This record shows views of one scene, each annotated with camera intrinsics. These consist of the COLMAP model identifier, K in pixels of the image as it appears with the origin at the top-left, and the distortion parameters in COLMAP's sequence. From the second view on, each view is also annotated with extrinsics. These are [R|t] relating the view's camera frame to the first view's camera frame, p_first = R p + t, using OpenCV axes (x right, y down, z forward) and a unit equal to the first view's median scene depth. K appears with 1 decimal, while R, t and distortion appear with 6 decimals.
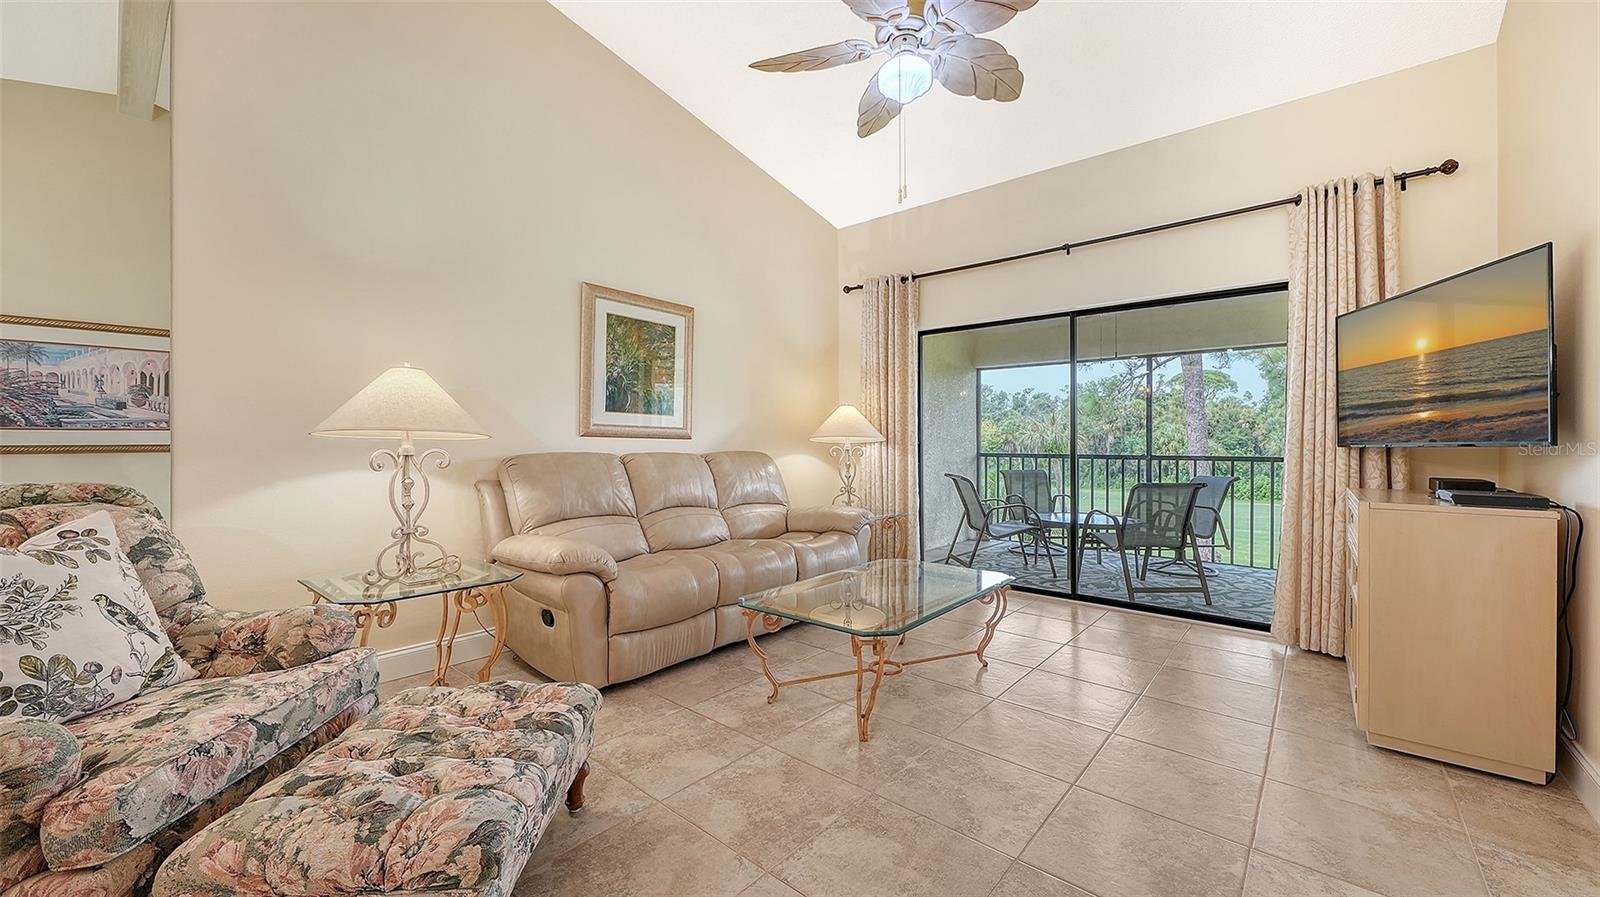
lens RADIAL K [[610.0, 0, 798.6], [0, 610.0, 436.6], [0, 0, 1]] dist [-0.000273, -0.002427]
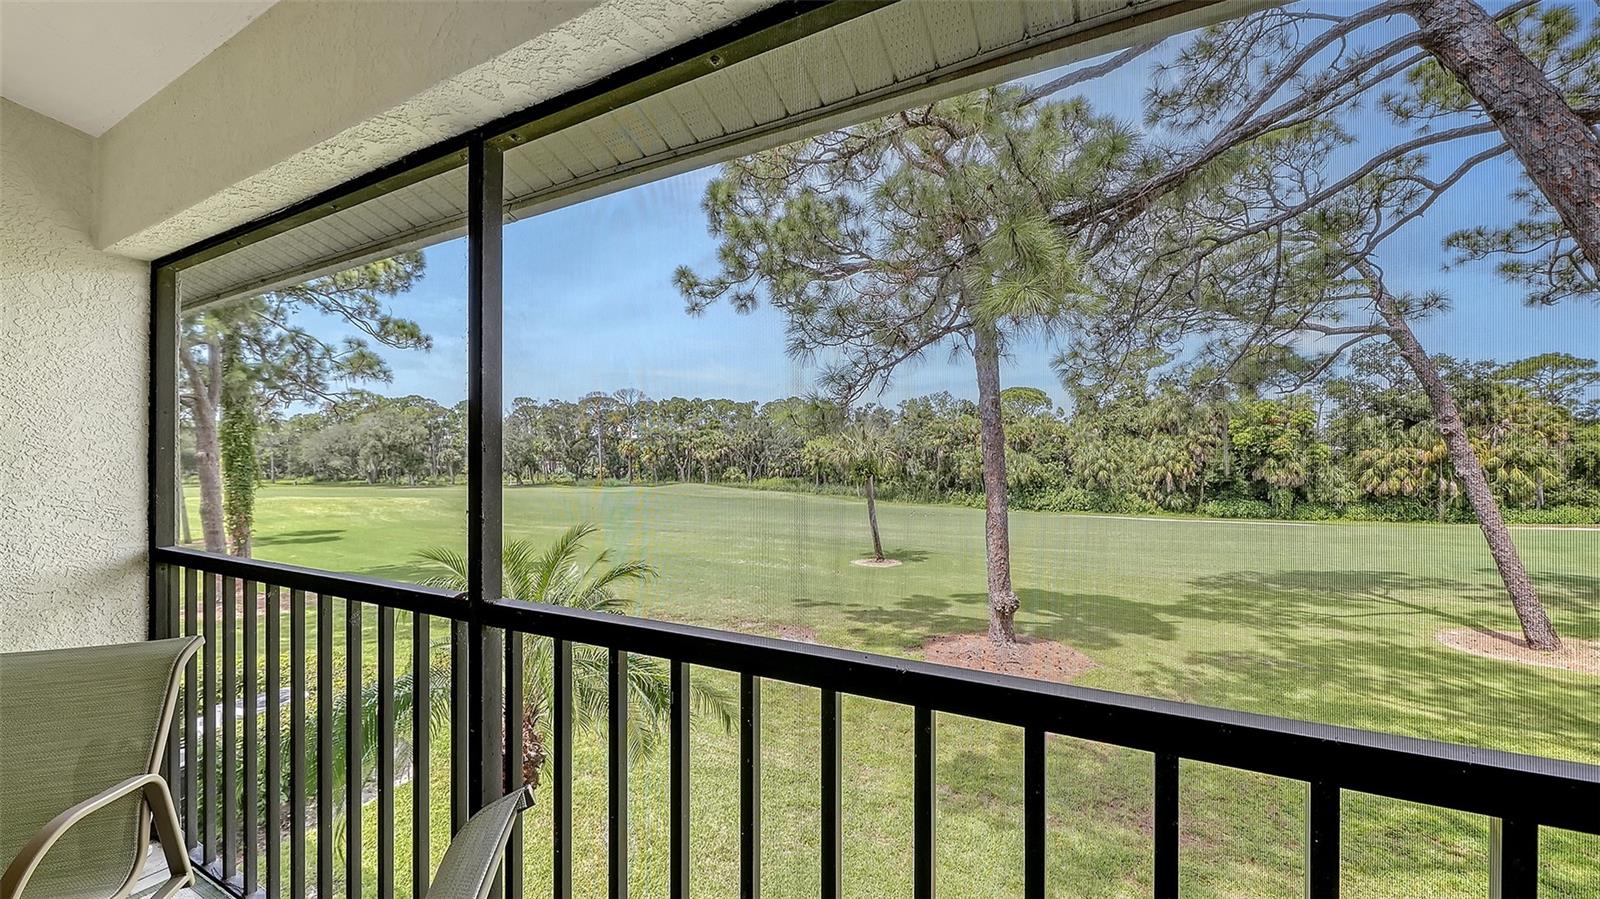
lens RADIAL K [[610.0, 0, 790.9], [0, 610.0, 449.0], [0, 0, 1]] dist [-0.000273, -0.002427]
pose [[0.976549, -0.006212, 0.215204, 0.831603], [0.007168, 0.999968, -0.003661, -0.029702], [-0.215174, 0.005118, 0.976562, 1.000817]]
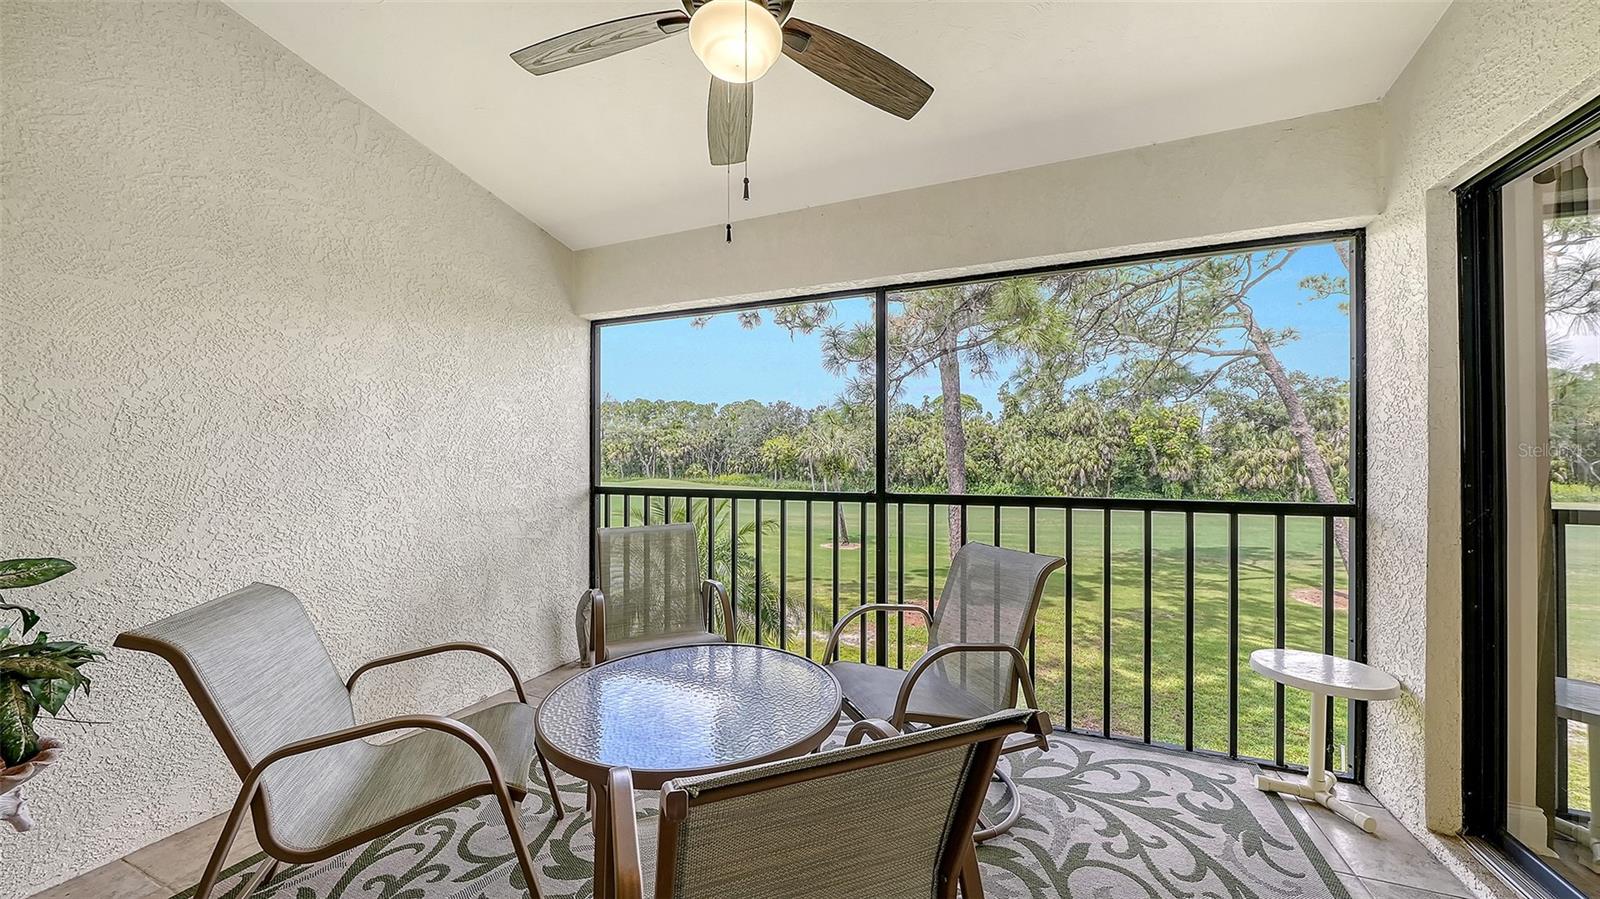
lens RADIAL K [[565.4, 0, 795.5], [0, 565.4, 448.1], [0, 0, 1]] dist [-0.003852, -0.000965]
pose [[0.953206, -0.001317, 0.302320, 0.487424], [0.002385, 0.999992, -0.003164, -0.006455], [-0.302313, 0.003738, 0.953201, 0.770591]]
